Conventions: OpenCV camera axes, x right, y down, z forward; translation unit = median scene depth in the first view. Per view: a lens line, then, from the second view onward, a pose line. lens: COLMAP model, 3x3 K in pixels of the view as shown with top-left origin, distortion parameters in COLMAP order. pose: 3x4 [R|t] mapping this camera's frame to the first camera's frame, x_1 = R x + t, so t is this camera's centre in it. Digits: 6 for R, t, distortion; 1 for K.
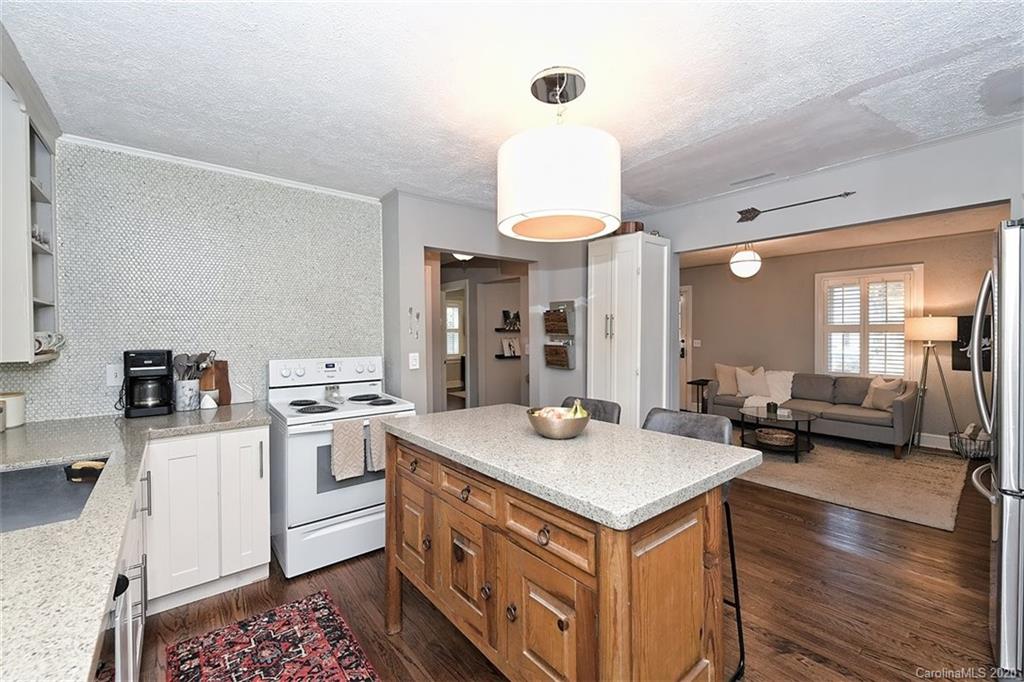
lens RADIAL K [[417.0, 0, 511.3], [0, 417.0, 337.1], [0, 0, 1]] dist [-0.001967, -0.000836]
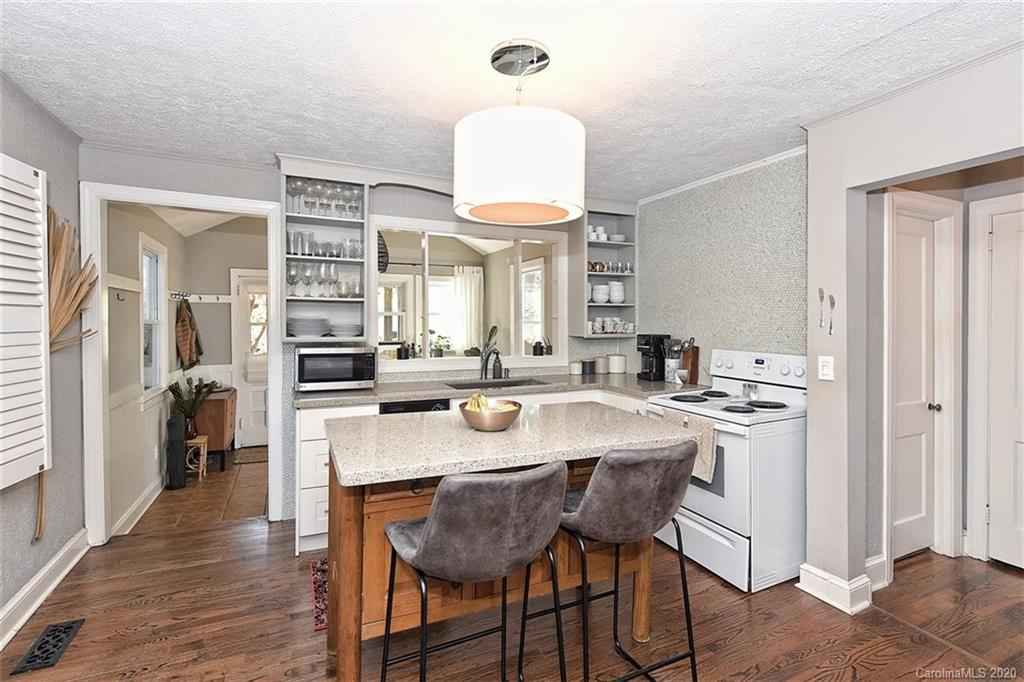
lens RADIAL K [[489.4, 0, 511.9], [0, 489.4, 323.7], [0, 0, 1]] dist [0.025435, -0.000276]
pose [[-0.243684, 0.012227, -0.969778, 0.443317], [-0.014489, 0.999763, 0.016246, -0.013046], [0.969747, 0.018010, -0.243449, 0.475752]]
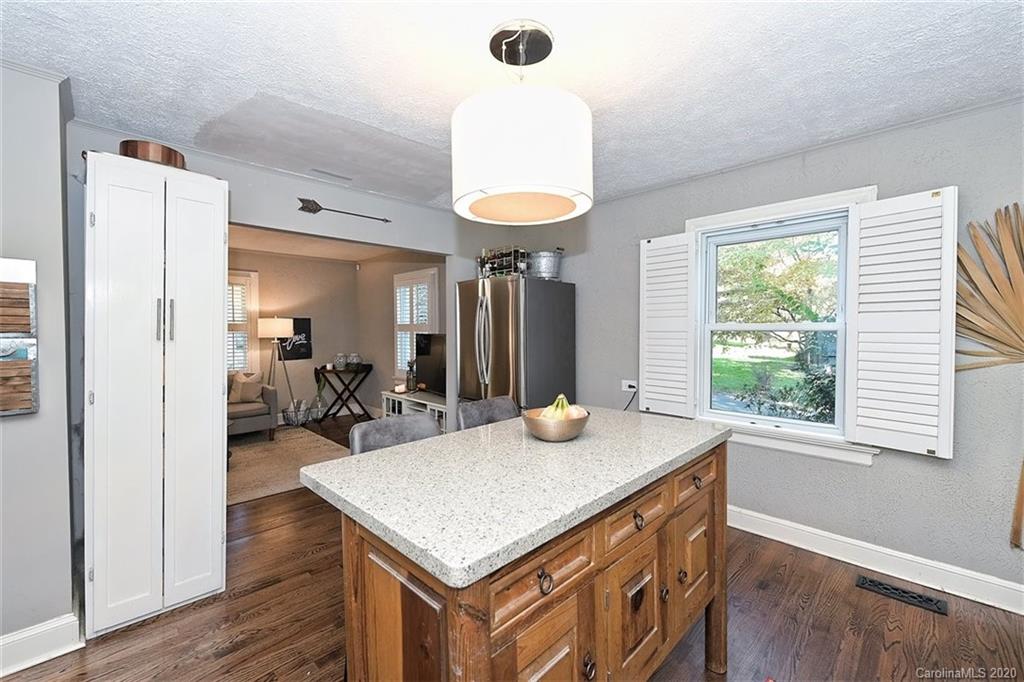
lens RADIAL K [[426.8, 0, 508.8], [0, 426.8, 335.4], [0, 0, 1]] dist [0.021309, -0.000081]
pose [[-0.107033, -0.010897, 0.994196, -0.318004], [0.016595, 0.999781, 0.012745, -0.002637], [-0.994117, 0.017863, -0.106828, 0.458727]]
